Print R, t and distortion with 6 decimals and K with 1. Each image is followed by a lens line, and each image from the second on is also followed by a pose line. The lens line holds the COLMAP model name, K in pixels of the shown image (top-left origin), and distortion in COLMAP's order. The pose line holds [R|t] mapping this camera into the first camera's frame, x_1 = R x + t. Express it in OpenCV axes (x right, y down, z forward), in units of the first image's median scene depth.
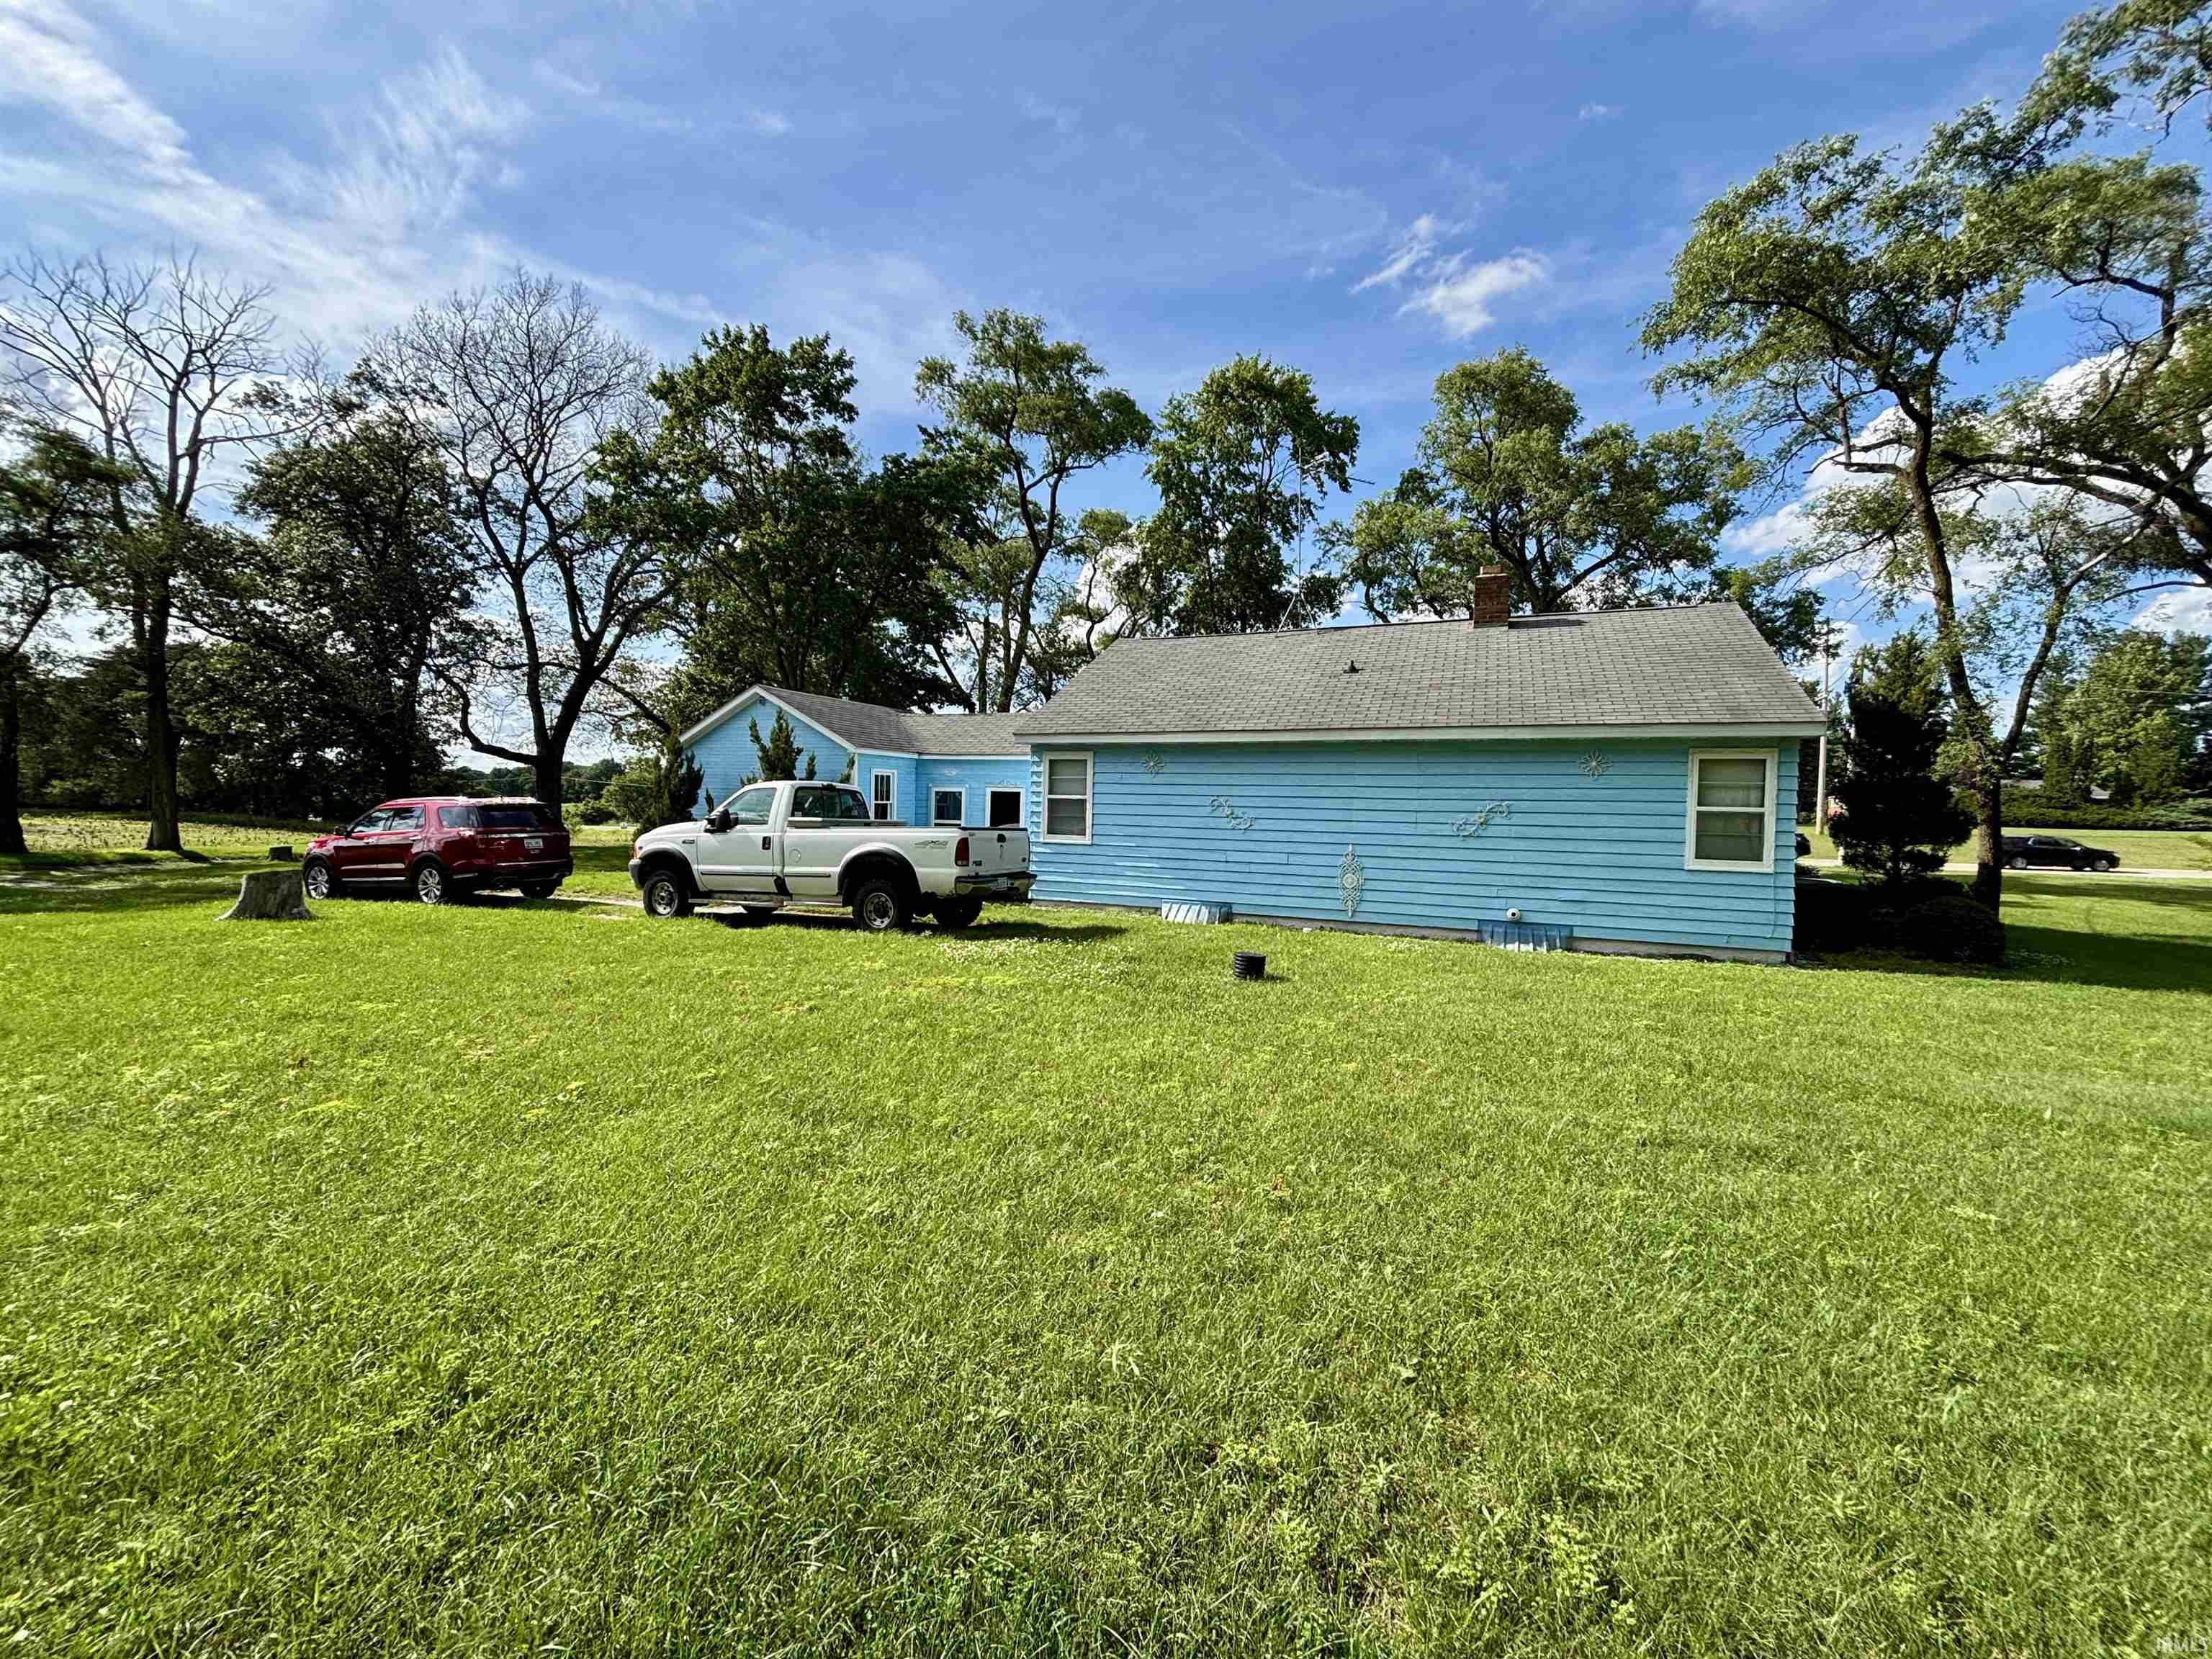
lens RADIAL K [[890.1, 0, 1120.8], [0, 890.1, 801.4], [0, 0, 1]] dist [-0.005645, 0.001239]
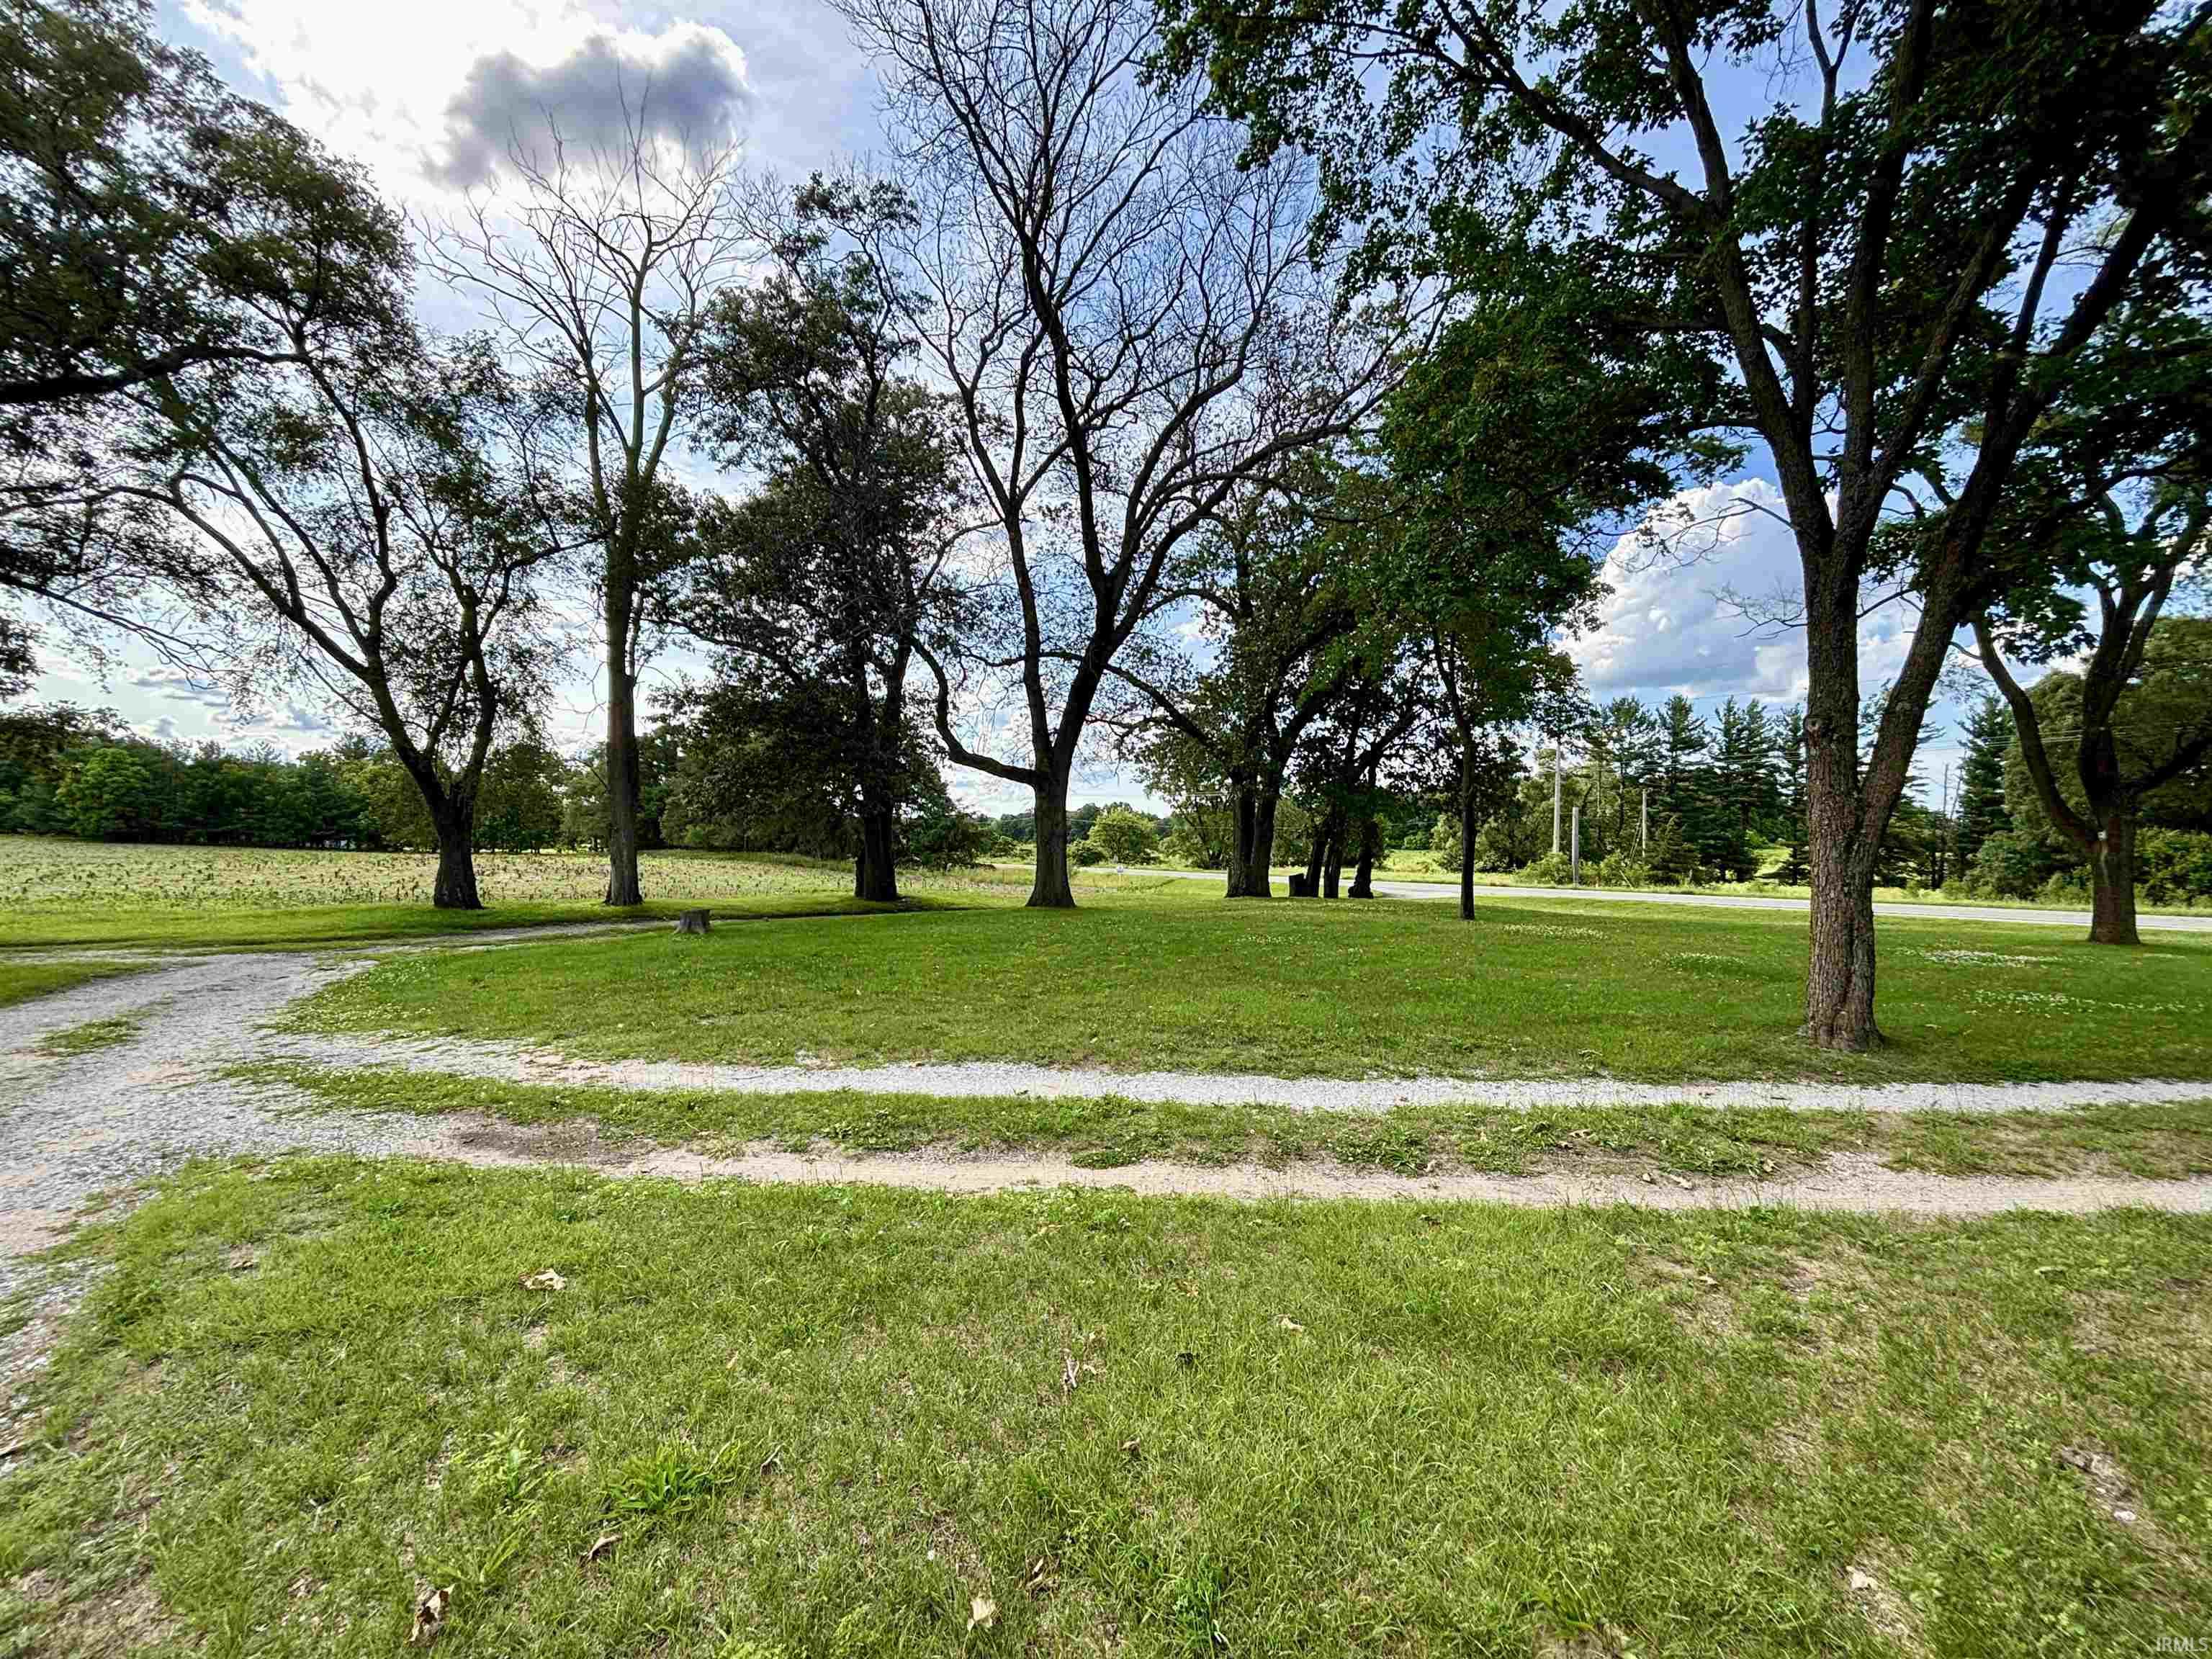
lens RADIAL K [[890.1, 0, 1107.6], [0, 890.1, 826.5], [0, 0, 1]] dist [-0.005645, 0.001239]
pose [[0.878528, -0.008411, -0.477617, -0.299856], [0.000122, 0.999849, -0.017383, 0.001531], [0.477691, 0.015213, 0.878396, 0.451694]]
